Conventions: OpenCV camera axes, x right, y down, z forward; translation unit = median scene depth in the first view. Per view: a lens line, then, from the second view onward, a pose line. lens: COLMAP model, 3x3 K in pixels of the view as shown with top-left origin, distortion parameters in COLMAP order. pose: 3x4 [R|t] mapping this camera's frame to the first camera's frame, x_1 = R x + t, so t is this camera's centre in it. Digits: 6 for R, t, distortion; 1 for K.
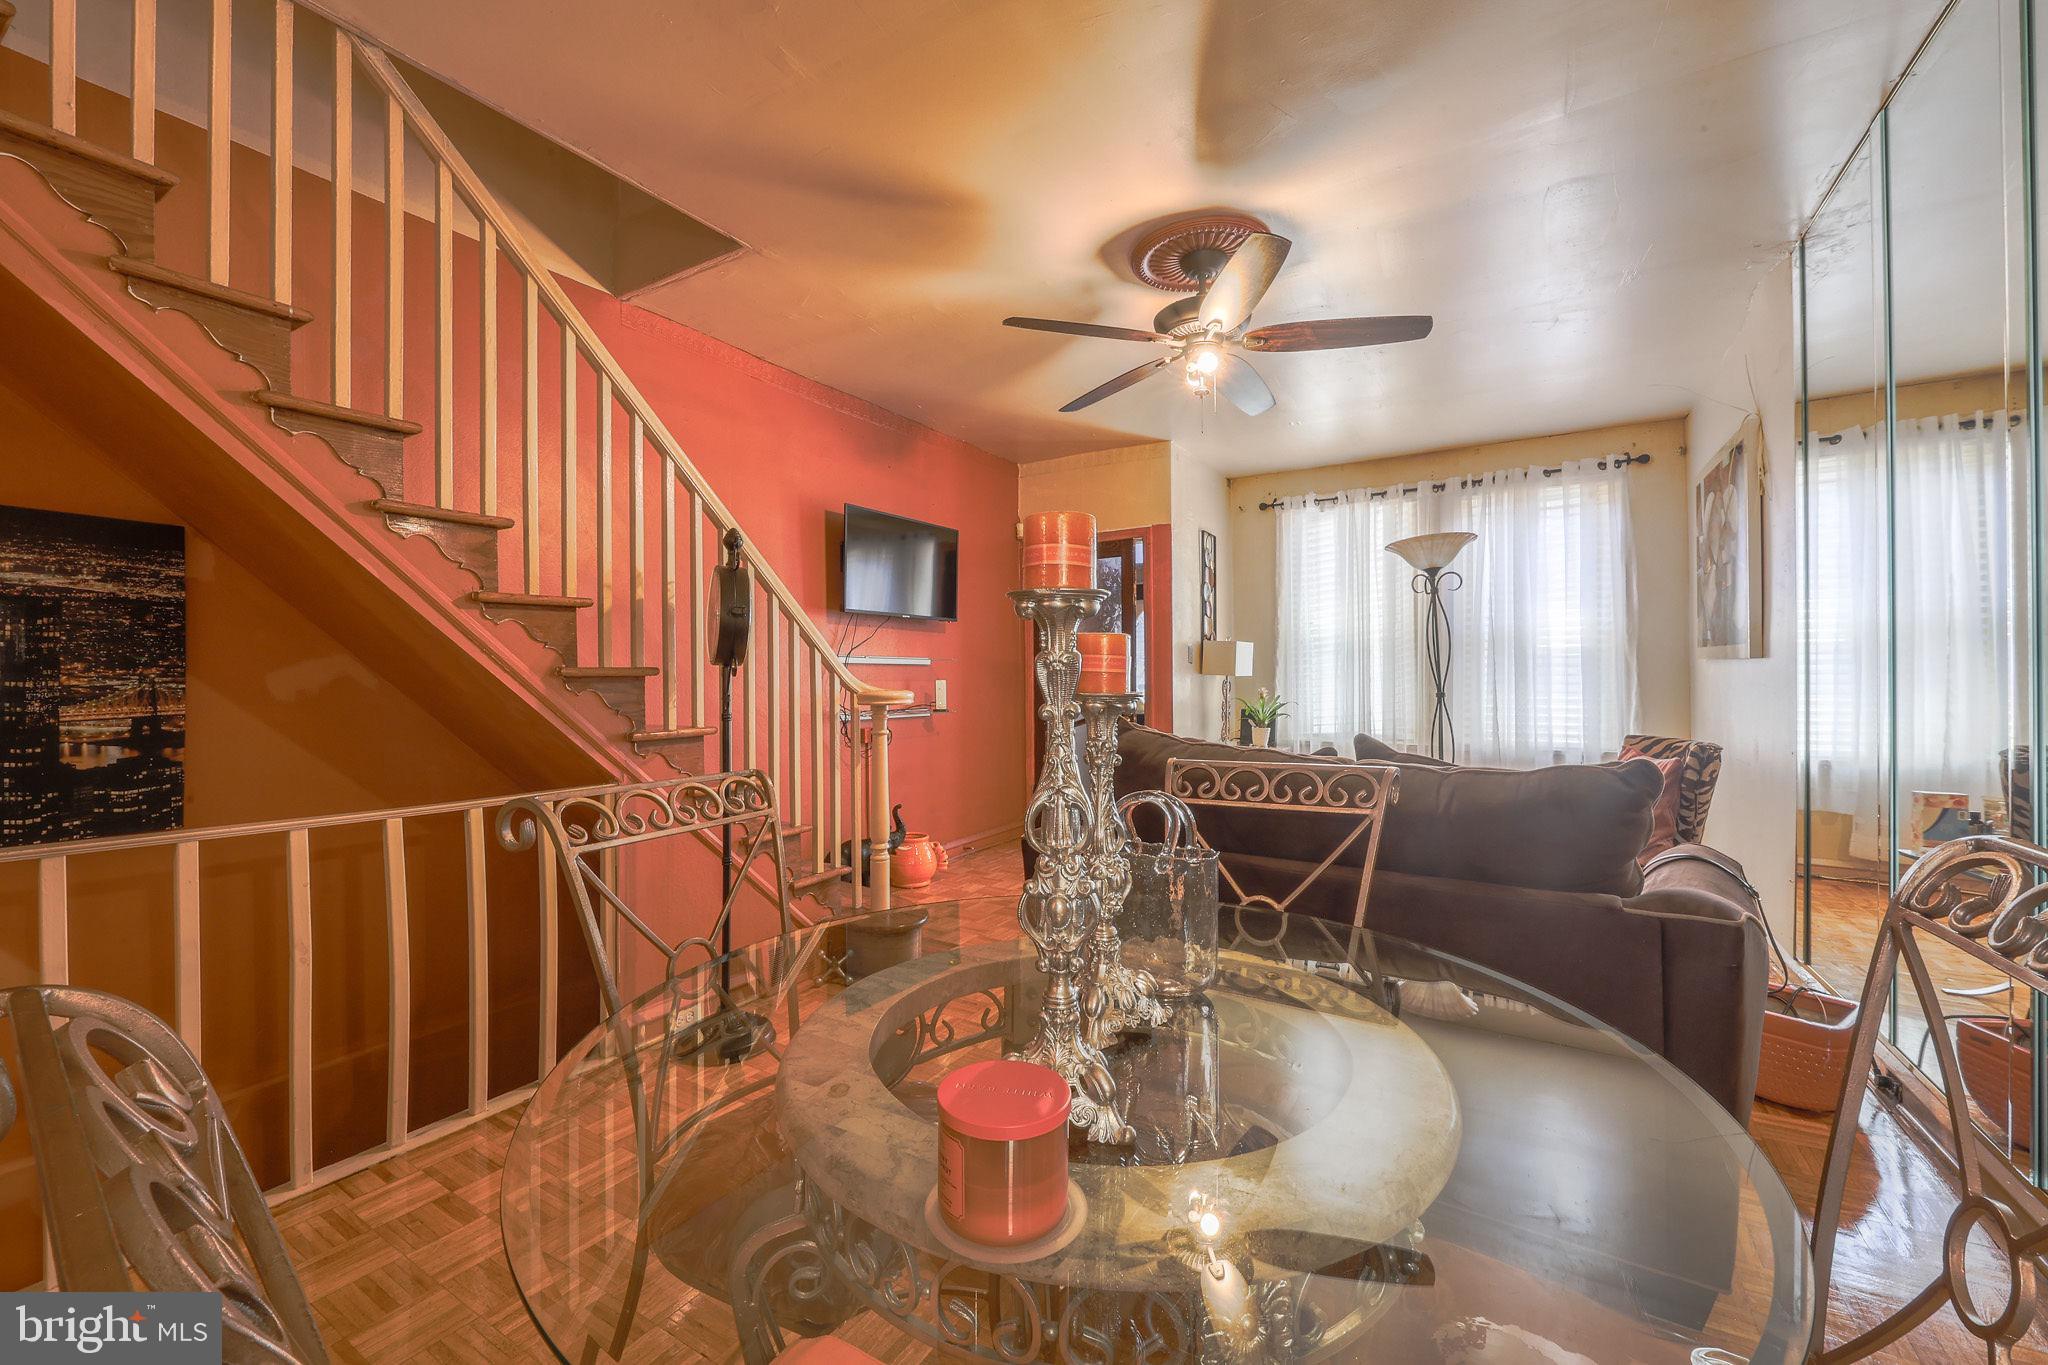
lens RADIAL K [[822.1, 0, 1016.8], [0, 822.1, 682.2], [0, 0, 1]] dist [-0.001528, 0.001086]
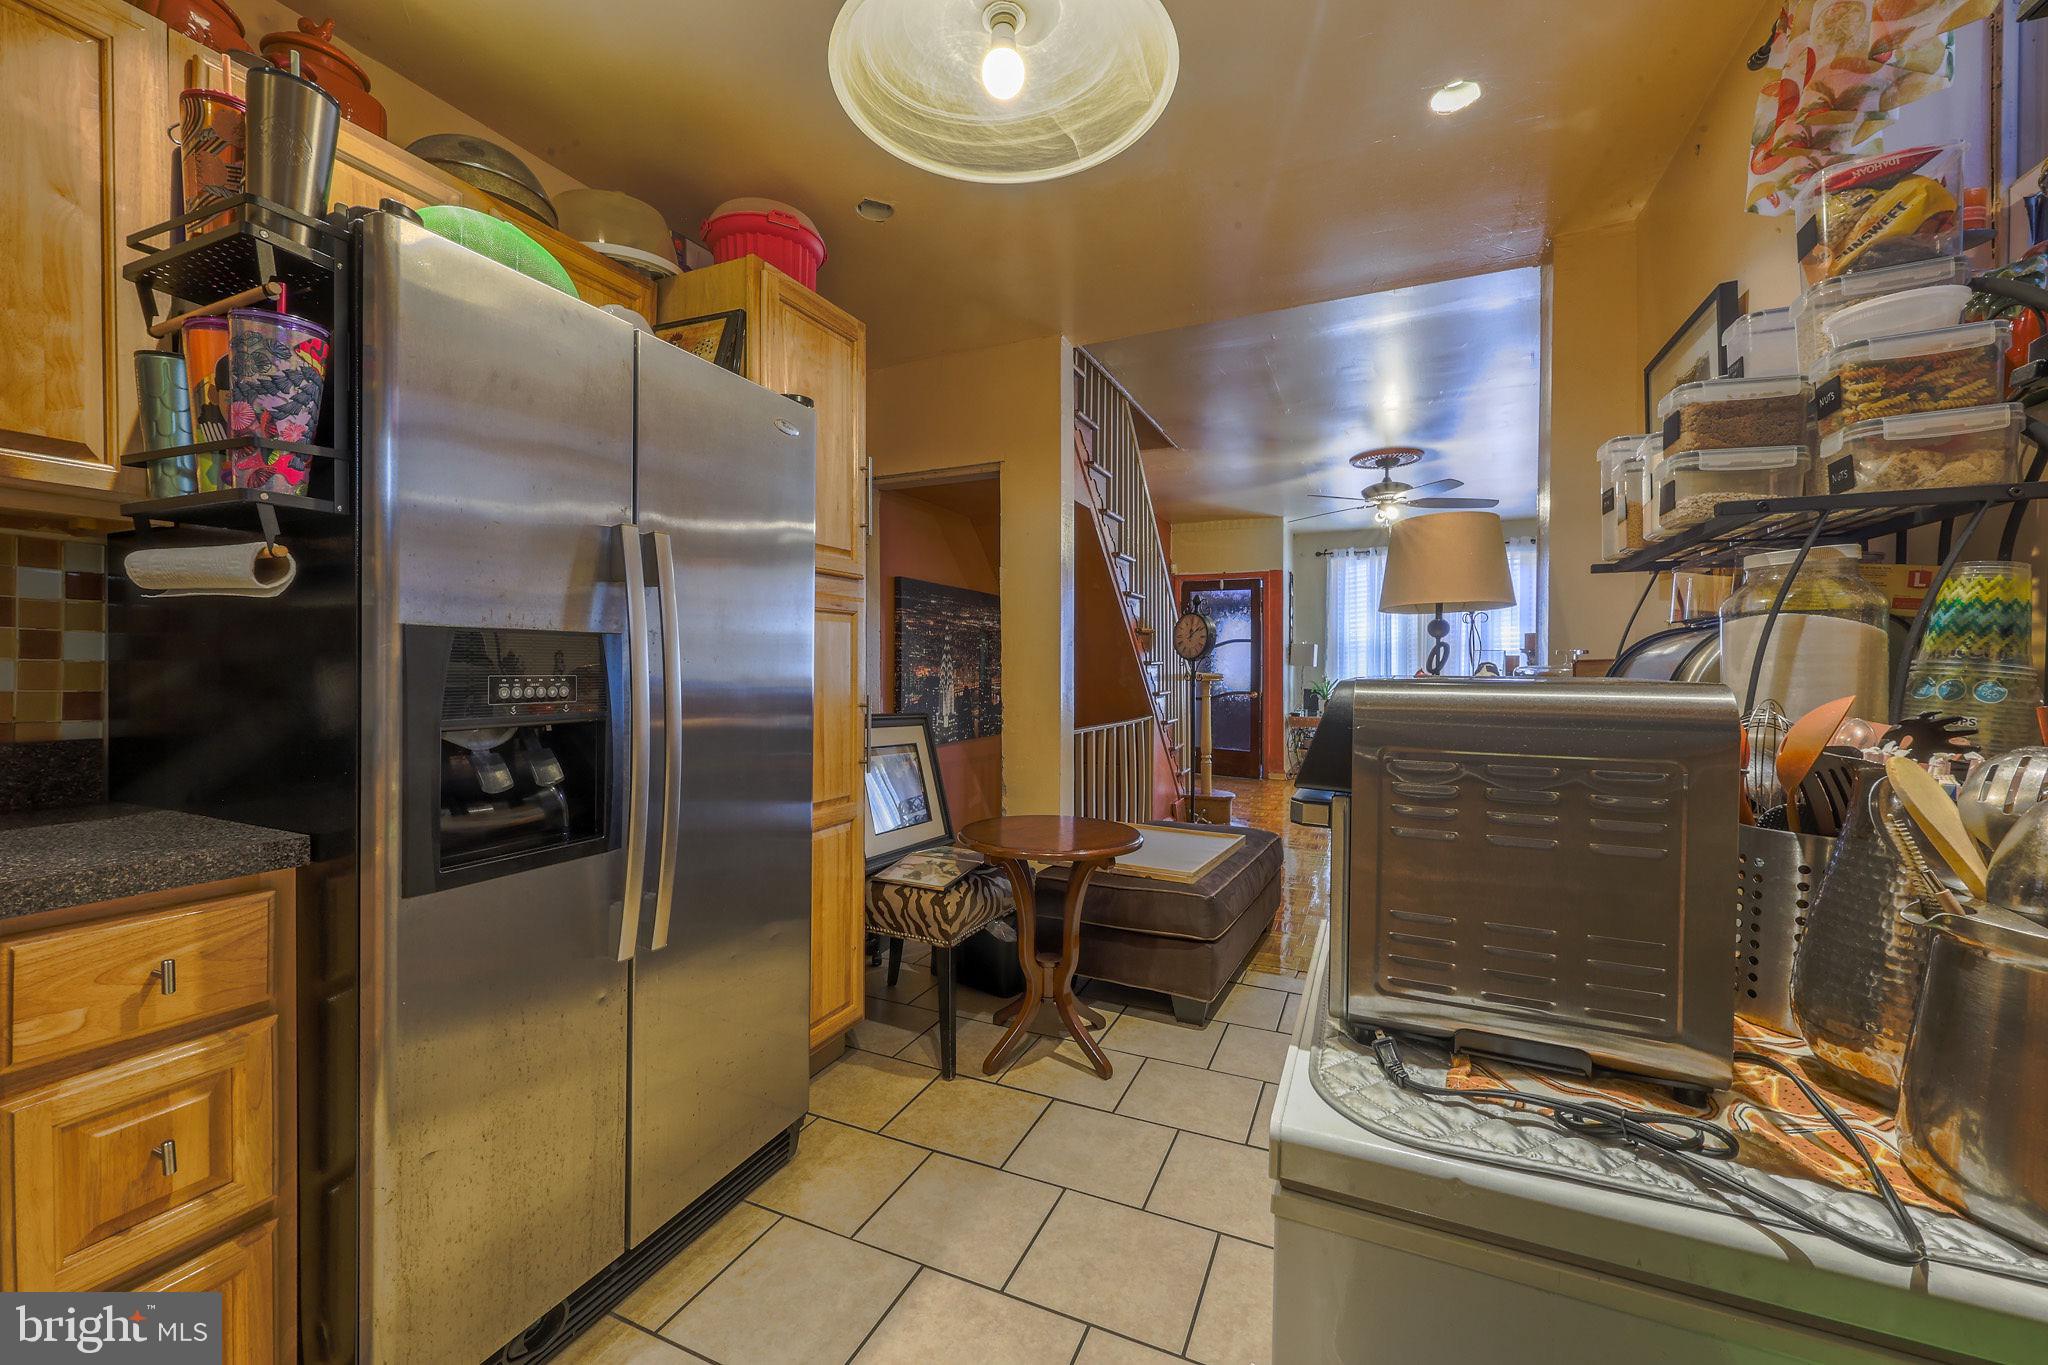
lens RADIAL K [[822.1, 0, 1018.0], [0, 822.1, 680.0], [0, 0, 1]] dist [-0.001528, 0.001086]
pose [[0.990375, 0.000936, 0.138407, -0.546320], [-0.002062, 0.999966, 0.007991, 0.007132], [-0.138395, -0.008199, 0.990343, -0.503292]]
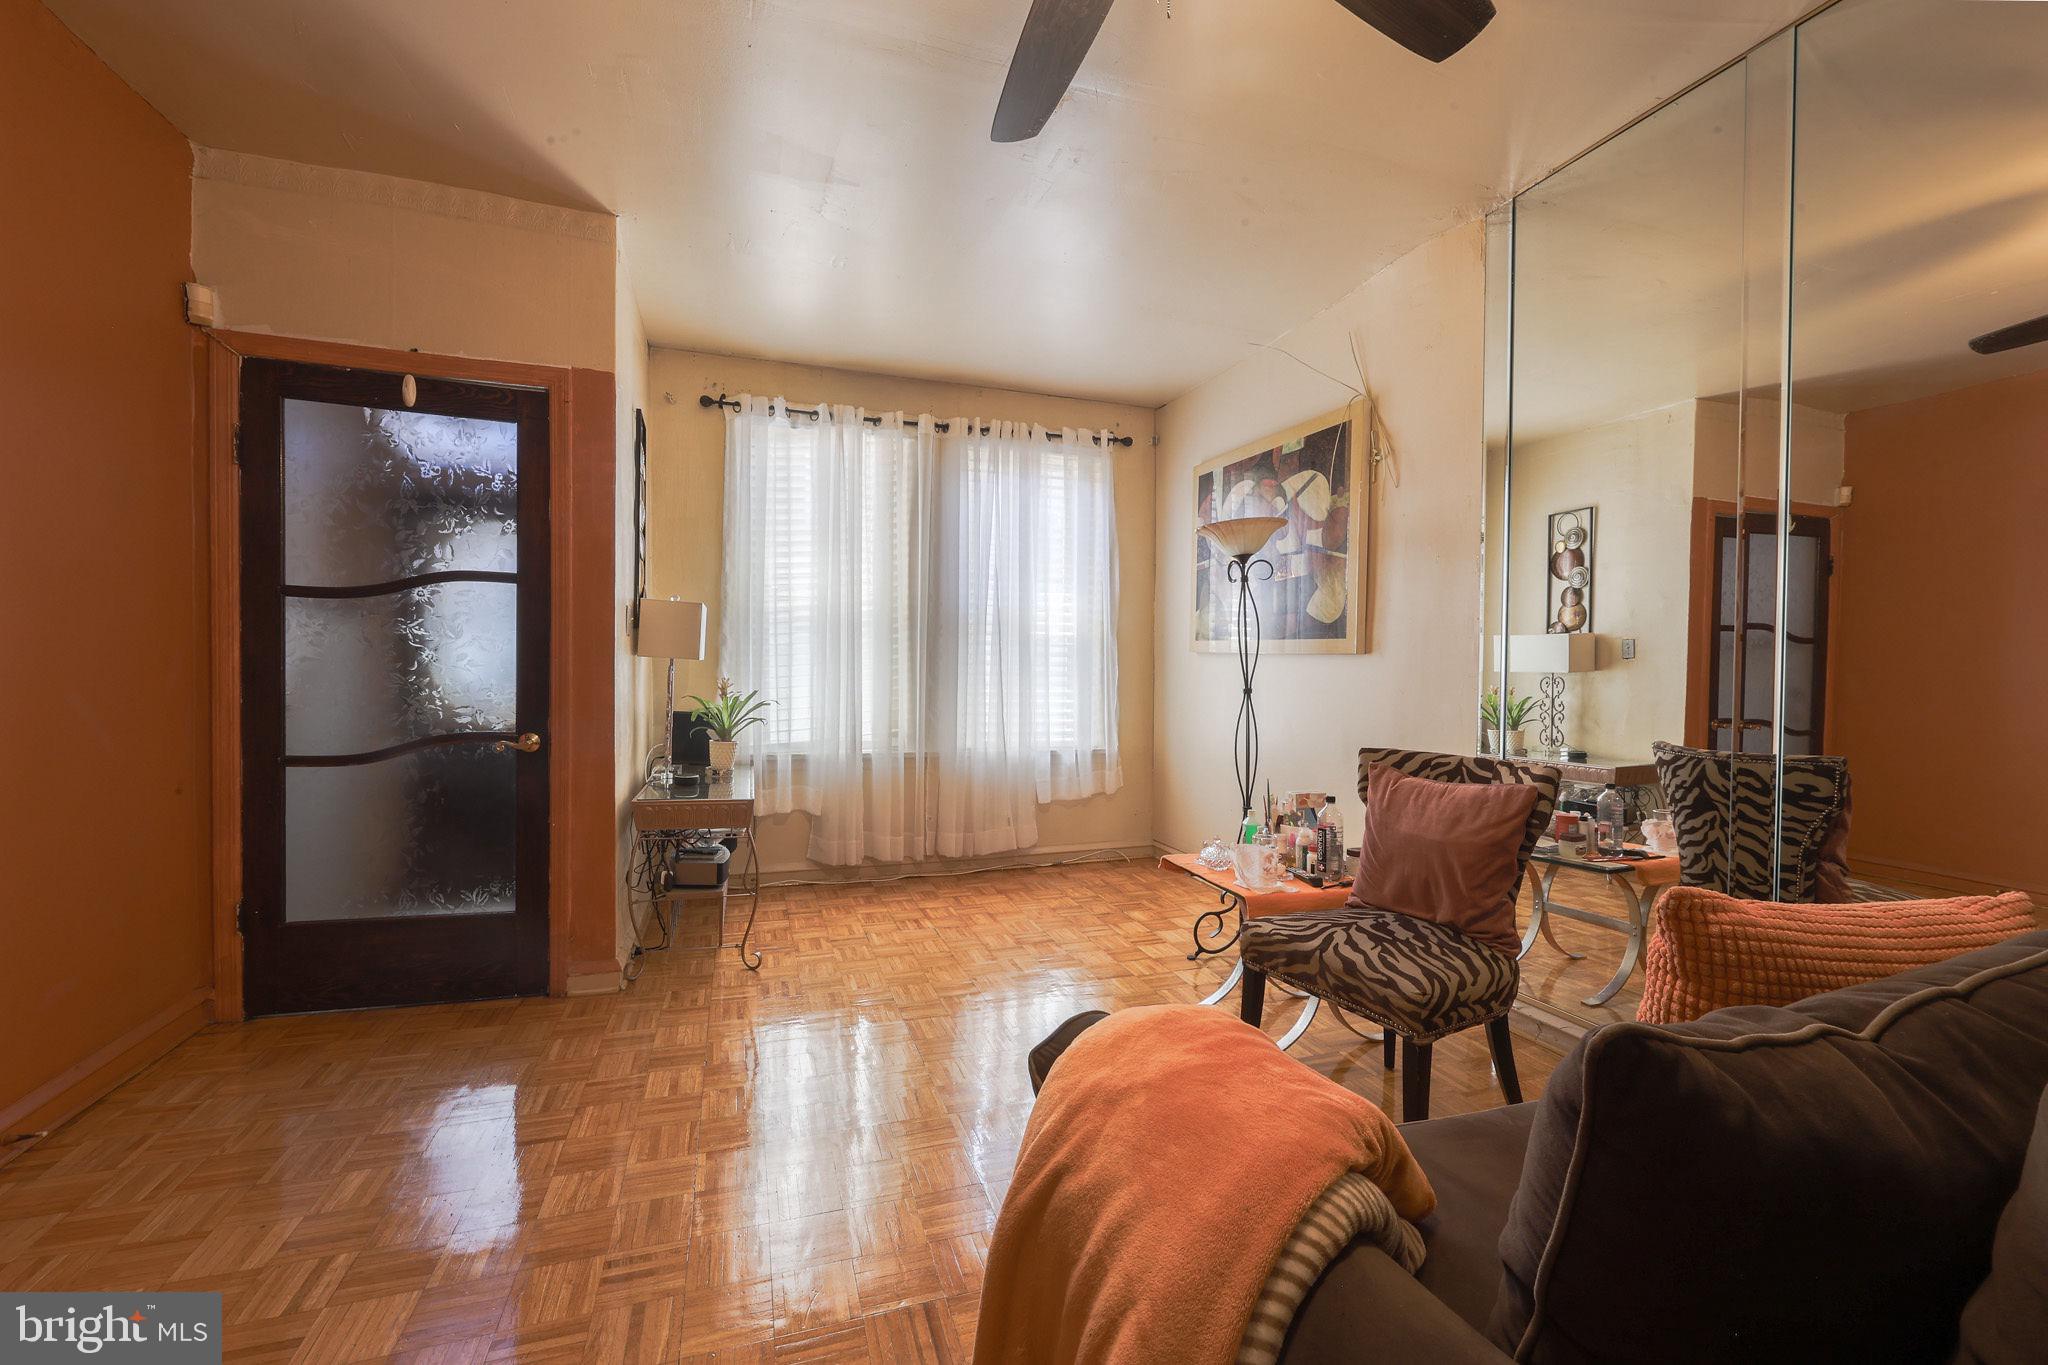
lens RADIAL K [[822.1, 0, 1007.5], [0, 822.1, 682.1], [0, 0, 1]] dist [-0.001528, 0.001086]
pose [[0.646143, -0.002480, 0.763212, -0.057170], [-0.015732, 0.999739, 0.016567, -0.005254], [-0.763054, -0.022711, 0.645935, 0.465348]]
